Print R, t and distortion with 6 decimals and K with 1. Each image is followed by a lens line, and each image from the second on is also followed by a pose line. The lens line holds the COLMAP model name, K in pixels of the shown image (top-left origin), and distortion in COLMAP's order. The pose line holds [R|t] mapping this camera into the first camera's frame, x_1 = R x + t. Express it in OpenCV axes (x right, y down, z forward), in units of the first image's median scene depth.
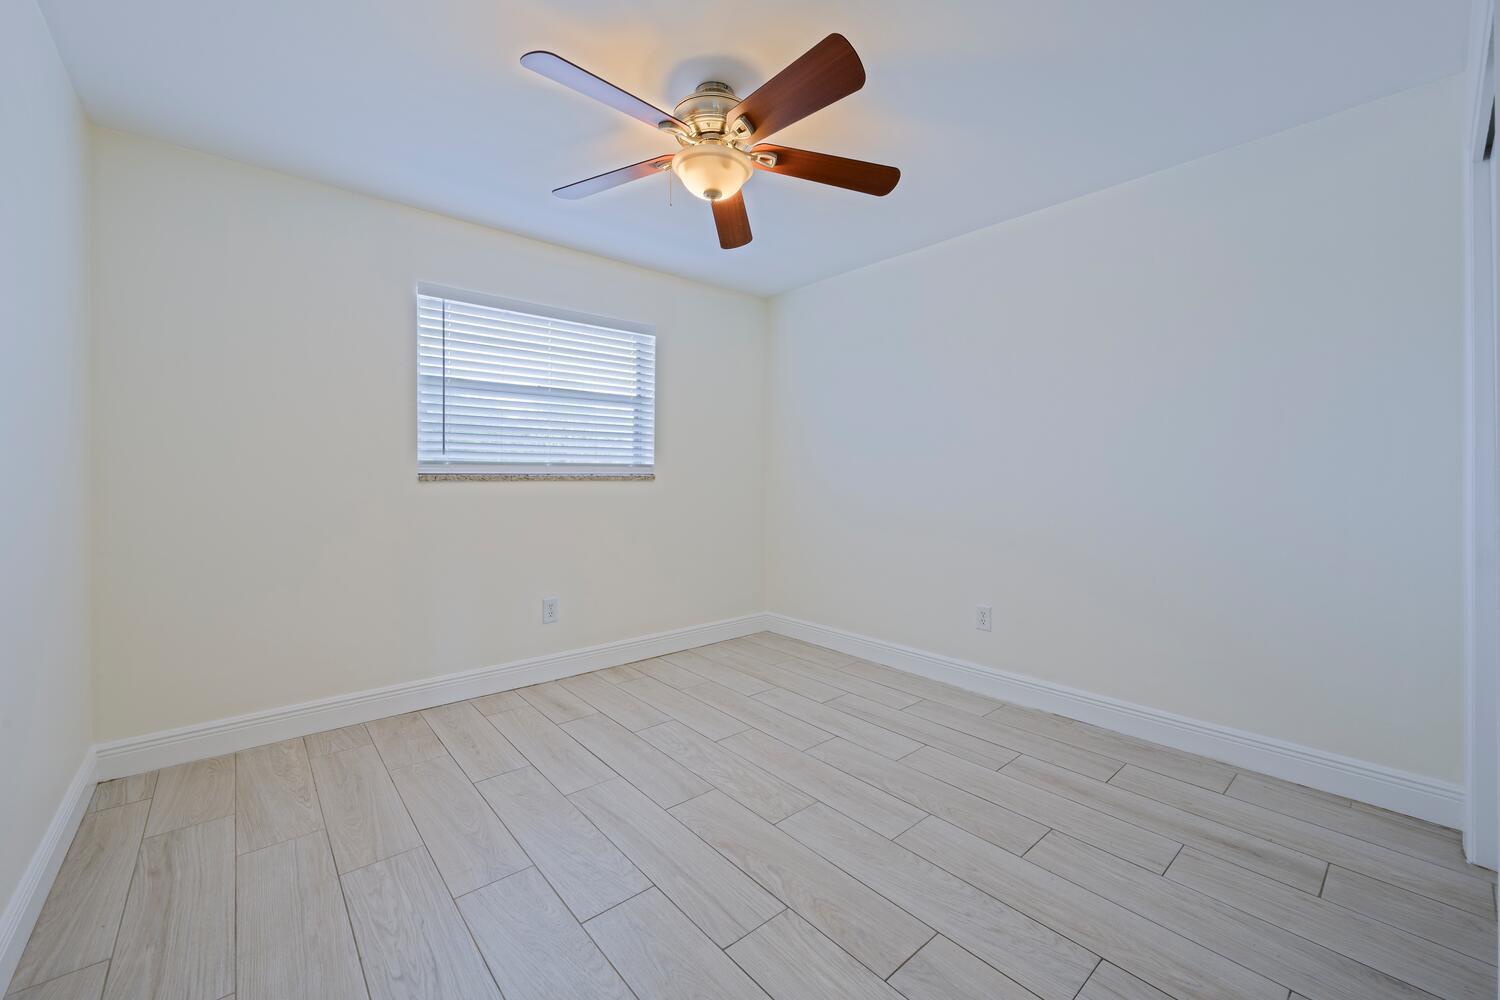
lens RADIAL K [[598.8, 0, 749.4], [0, 598.8, 493.8], [0, 0, 1]] dist [0.000170, -0.000007]
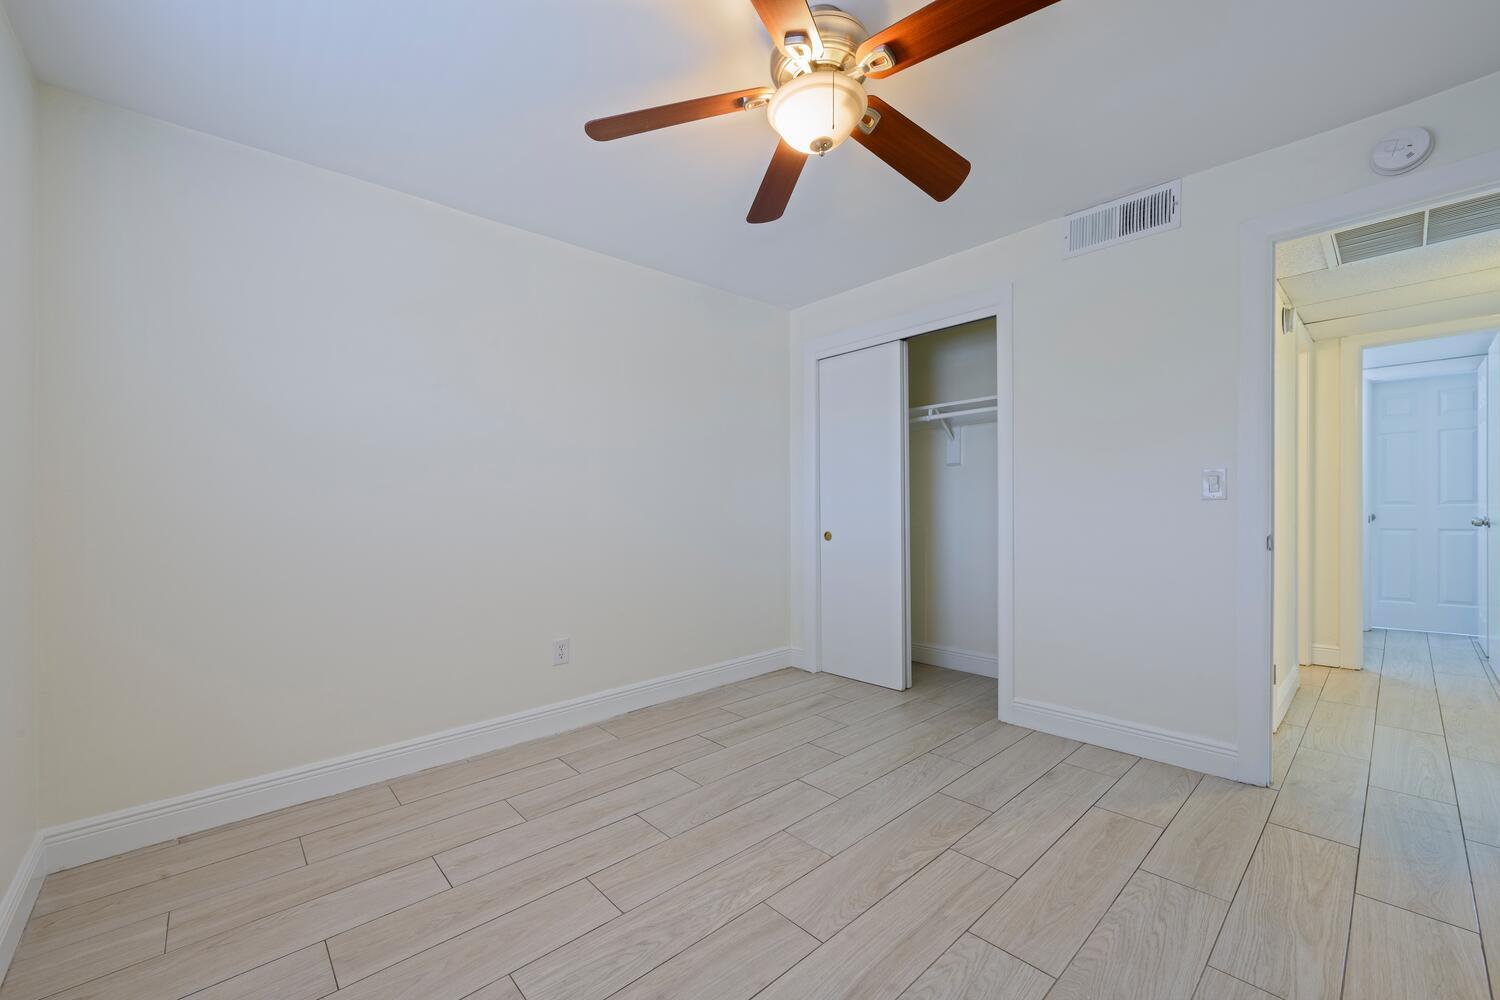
lens RADIAL K [[598.8, 0, 749.6], [0, 598.8, 506.4], [0, 0, 1]] dist [0.000170, -0.000007]
pose [[-0.027139, 0.001844, 0.999630, -0.717376], [0.048023, 0.998846, -0.000538, -0.012508], [-0.998477, 0.047991, -0.027197, 0.884543]]
